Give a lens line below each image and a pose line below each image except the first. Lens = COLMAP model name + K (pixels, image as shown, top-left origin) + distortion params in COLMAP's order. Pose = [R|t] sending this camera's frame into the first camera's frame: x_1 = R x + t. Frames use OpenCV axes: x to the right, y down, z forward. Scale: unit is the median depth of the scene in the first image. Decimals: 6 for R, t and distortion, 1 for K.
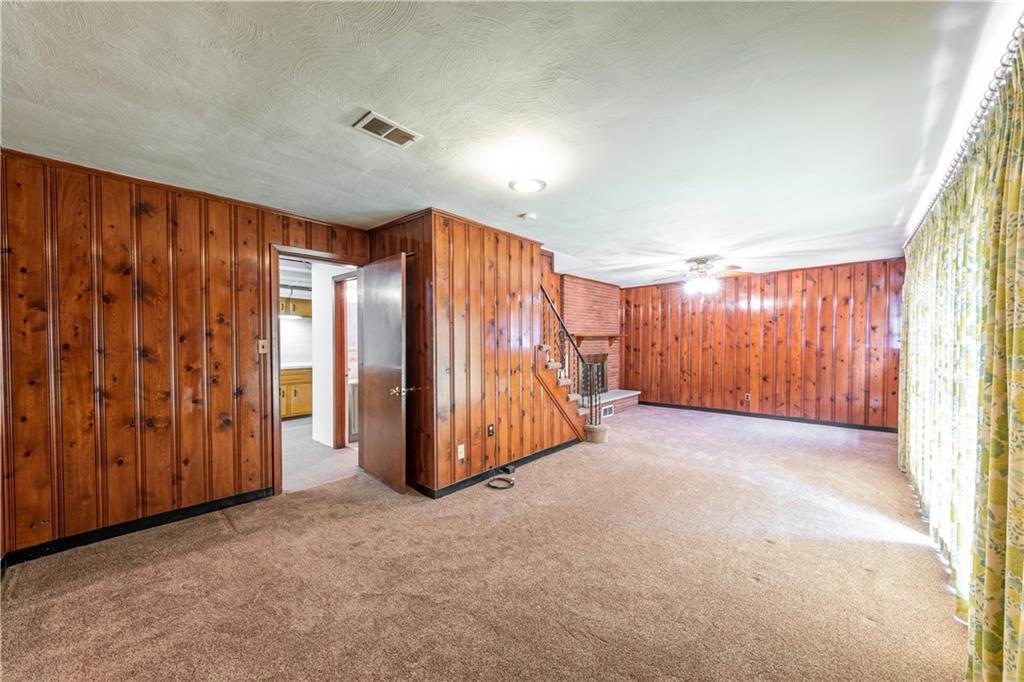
lens RADIAL K [[371.0, 0, 510.9], [0, 371.0, 343.9], [0, 0, 1]] dist [-0.000744, -0.000263]
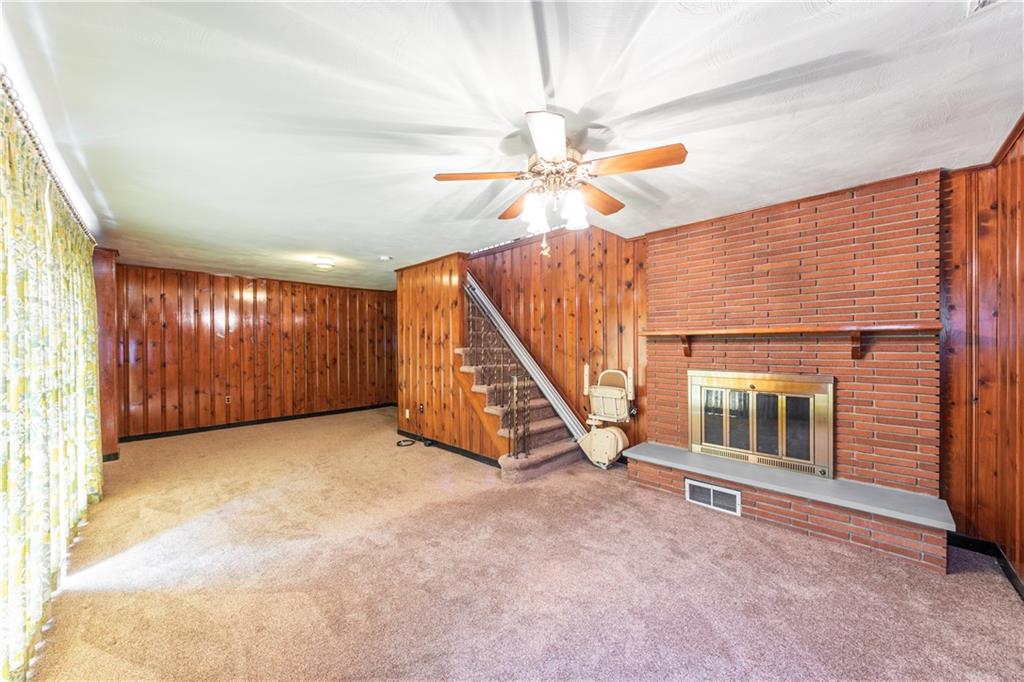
lens RADIAL K [[362.0, 0, 513.9], [0, 362.0, 347.1], [0, 0, 1]] dist [-0.000515, -0.000073]
pose [[-0.026950, 0.002162, -0.999634, 1.044004], [-0.015860, 0.999871, 0.002590, -0.000327], [0.999511, 0.015924, -0.026912, 1.122732]]
